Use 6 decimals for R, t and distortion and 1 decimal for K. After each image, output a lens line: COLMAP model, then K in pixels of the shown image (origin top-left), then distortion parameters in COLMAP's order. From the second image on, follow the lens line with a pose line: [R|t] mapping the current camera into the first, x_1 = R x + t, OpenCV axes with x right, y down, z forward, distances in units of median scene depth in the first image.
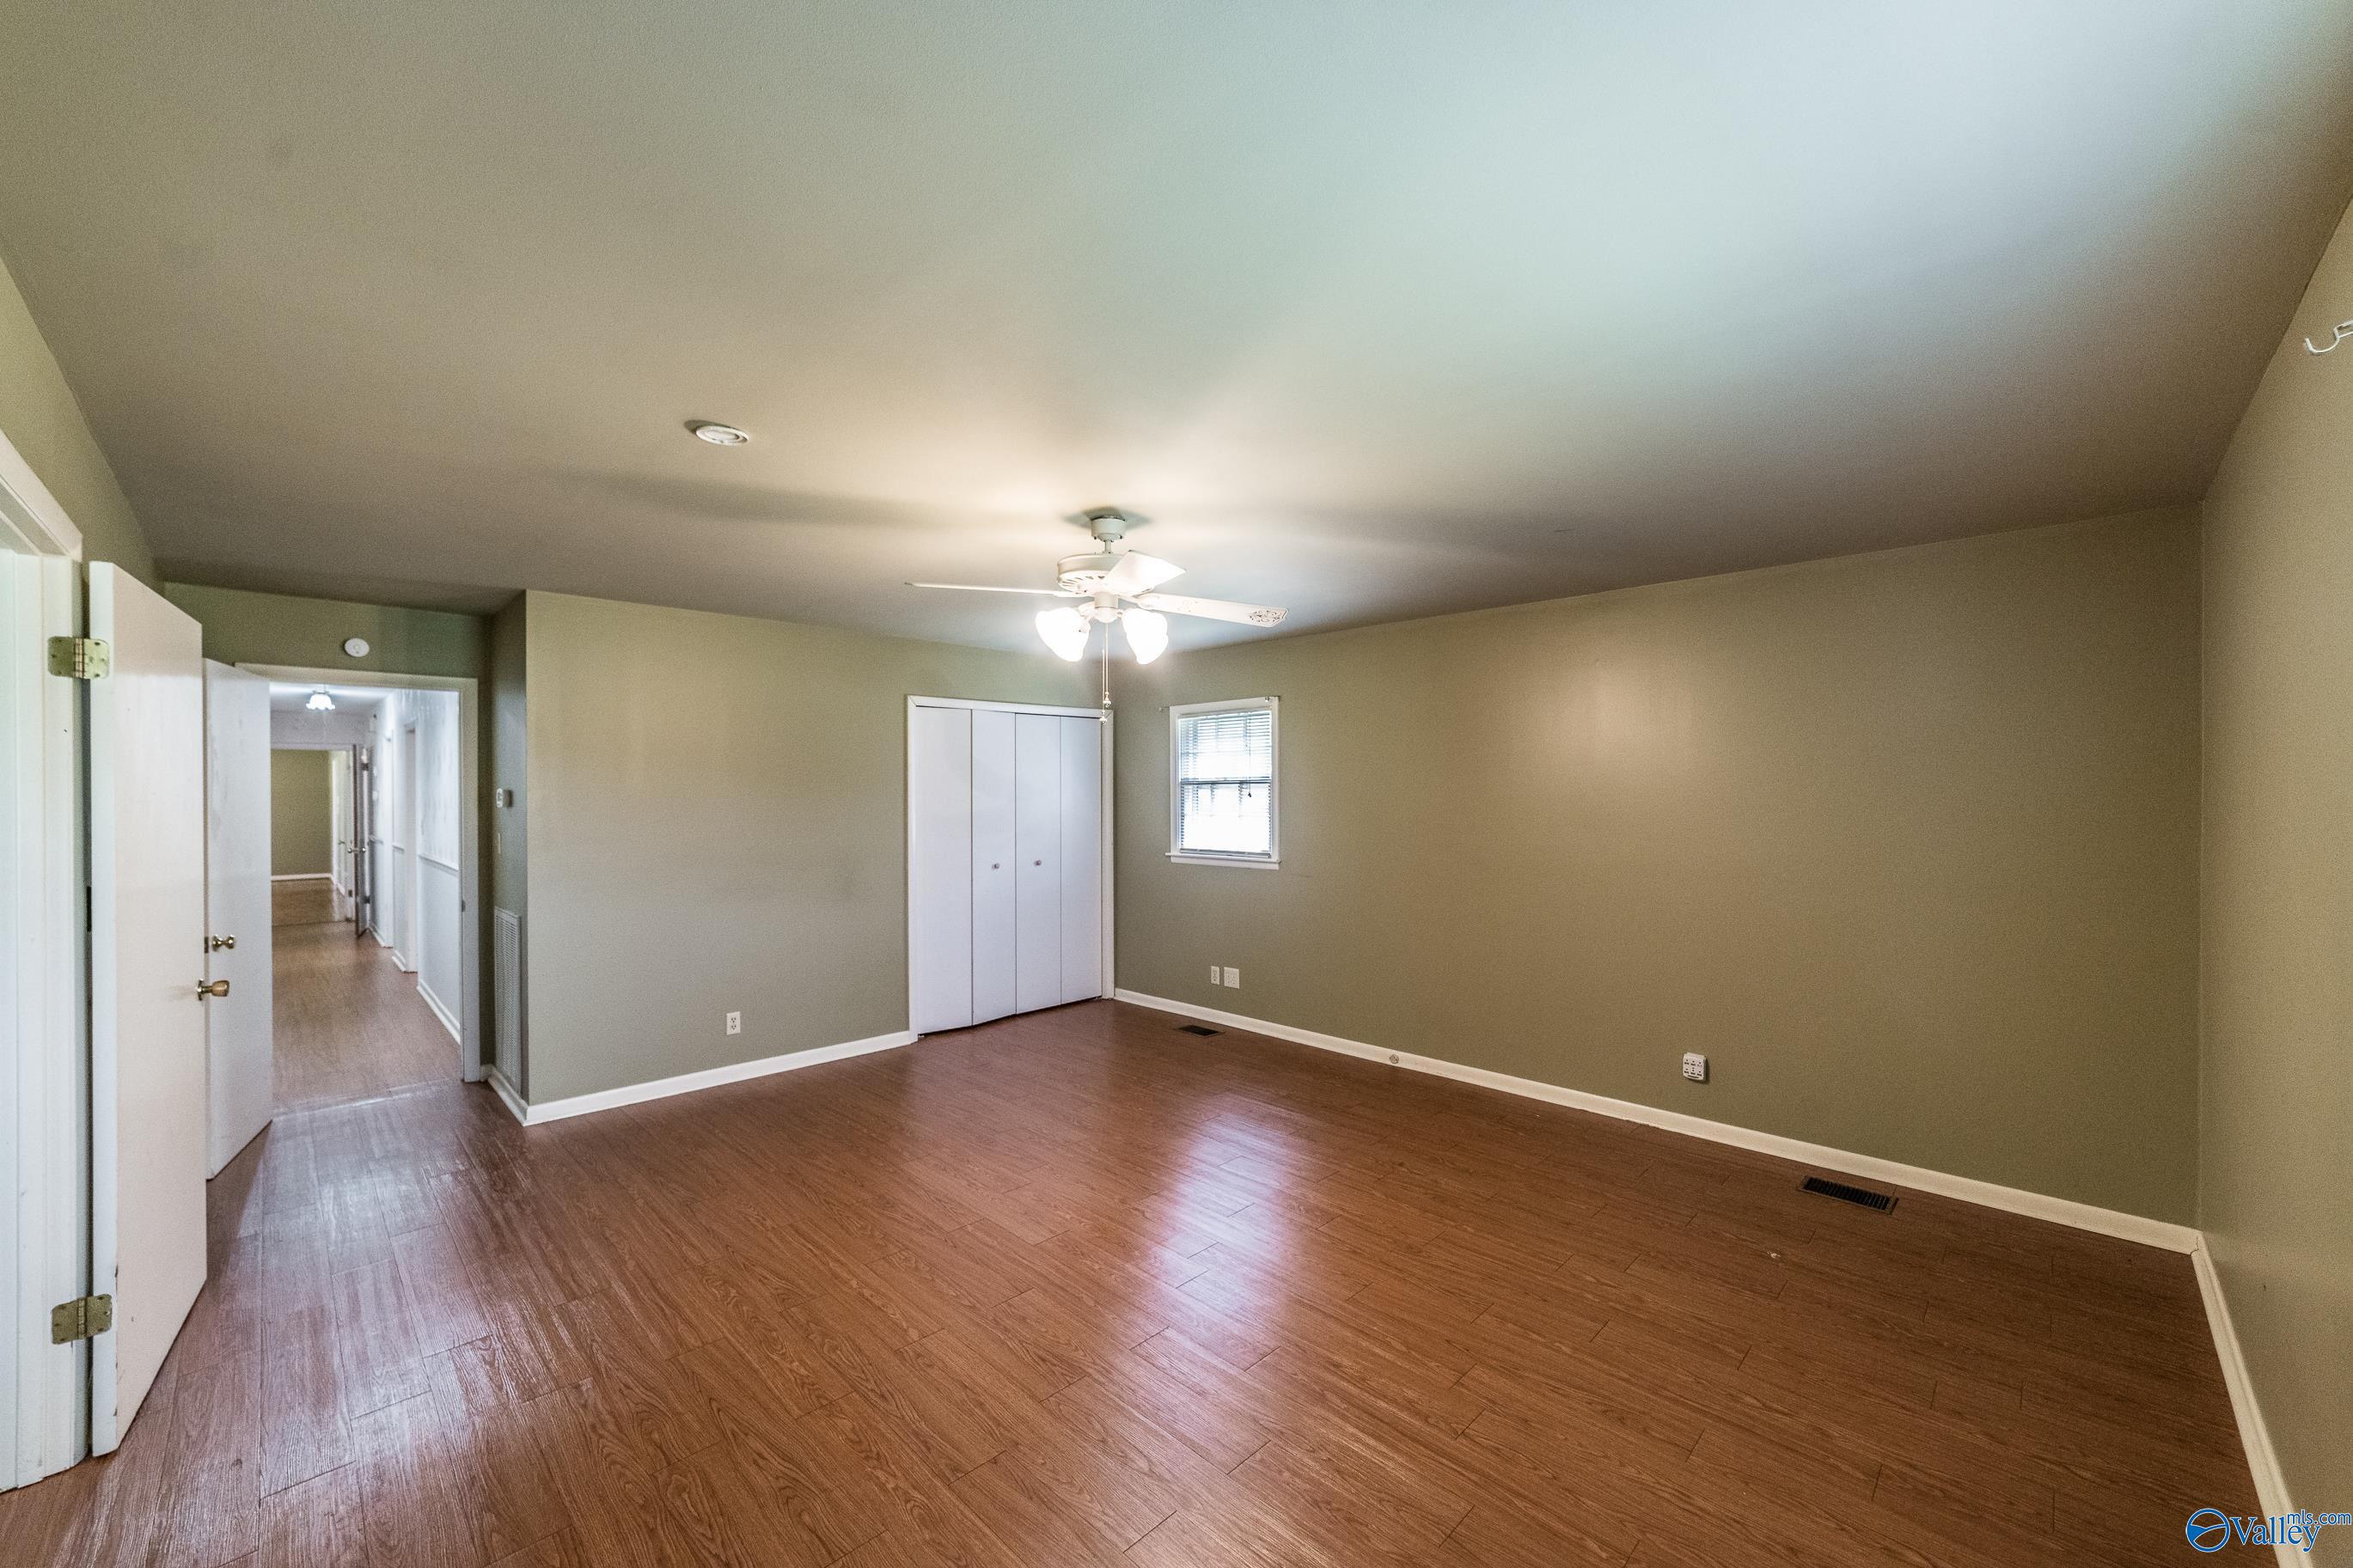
lens RADIAL K [[904.8, 0, 1162.1], [0, 904.8, 787.1], [0, 0, 1]] dist [-0.019865, -0.000018]
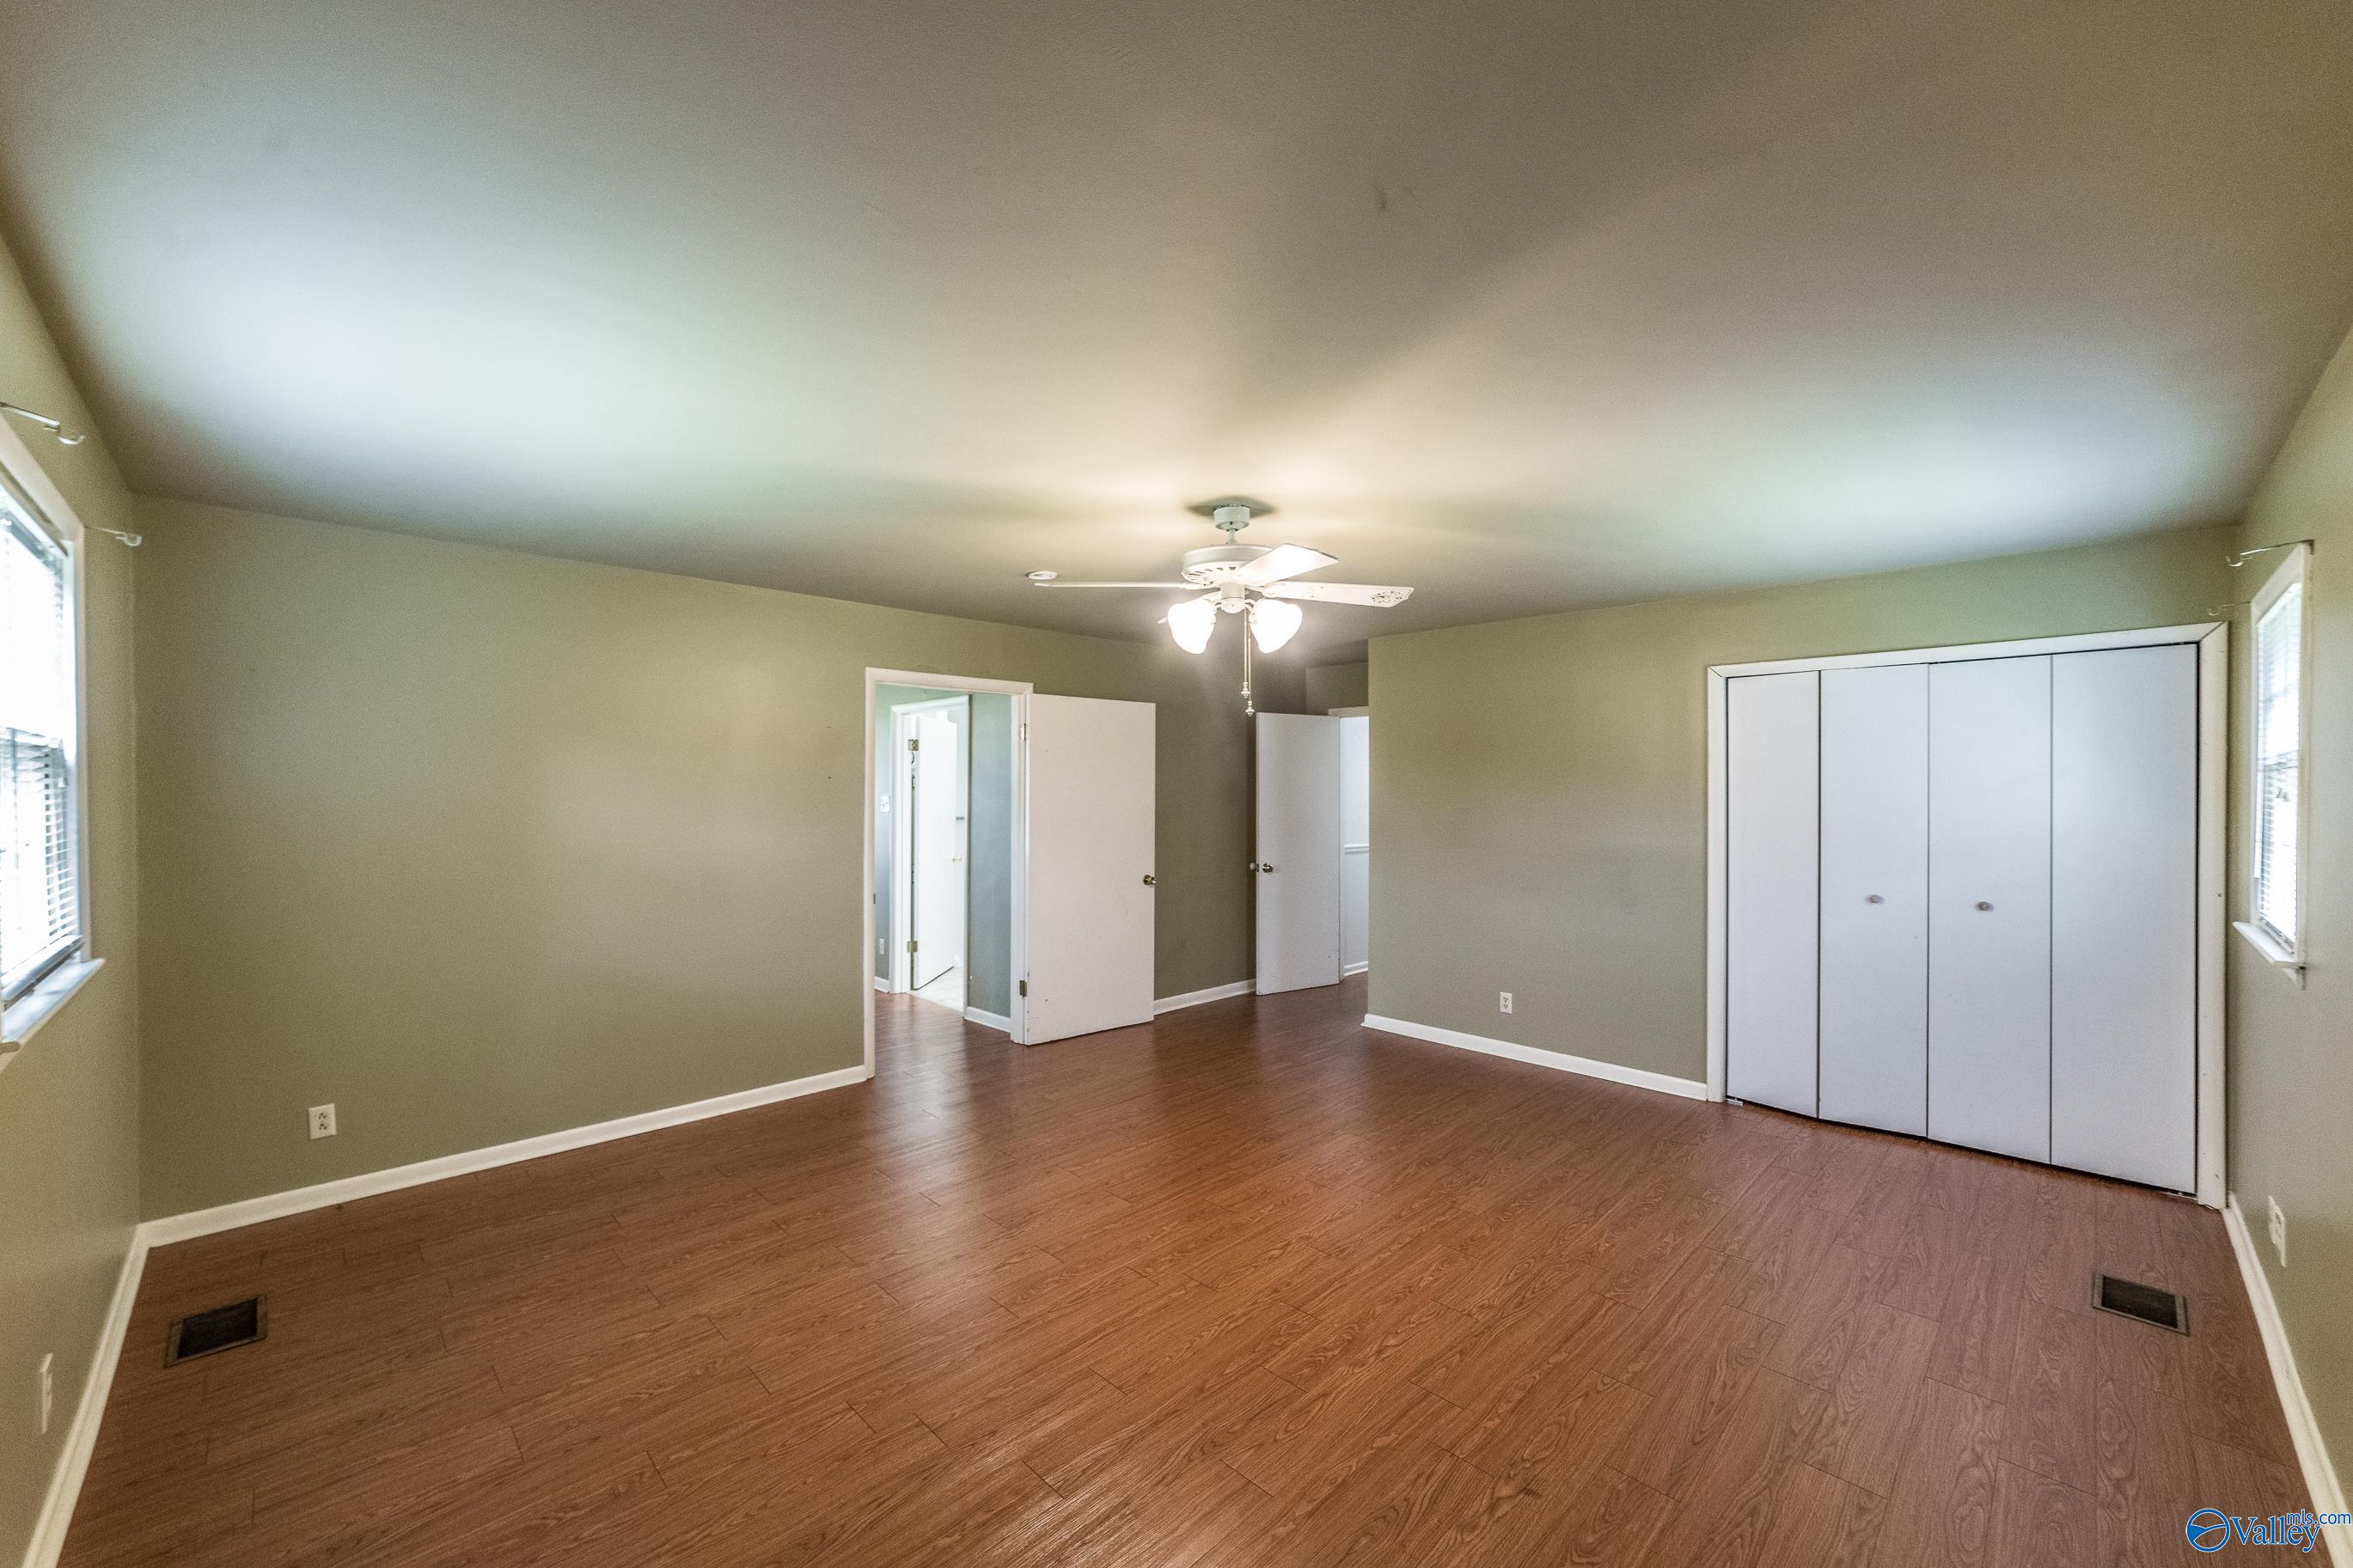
lens RADIAL K [[904.8, 0, 1162.1], [0, 904.8, 787.1], [0, 0, 1]] dist [-0.019865, -0.000018]
pose [[-0.004664, 0.001452, -0.999988, 0.610715], [0.001910, 0.999997, 0.001444, 0.003885], [0.999987, -0.001903, -0.004666, 0.611637]]
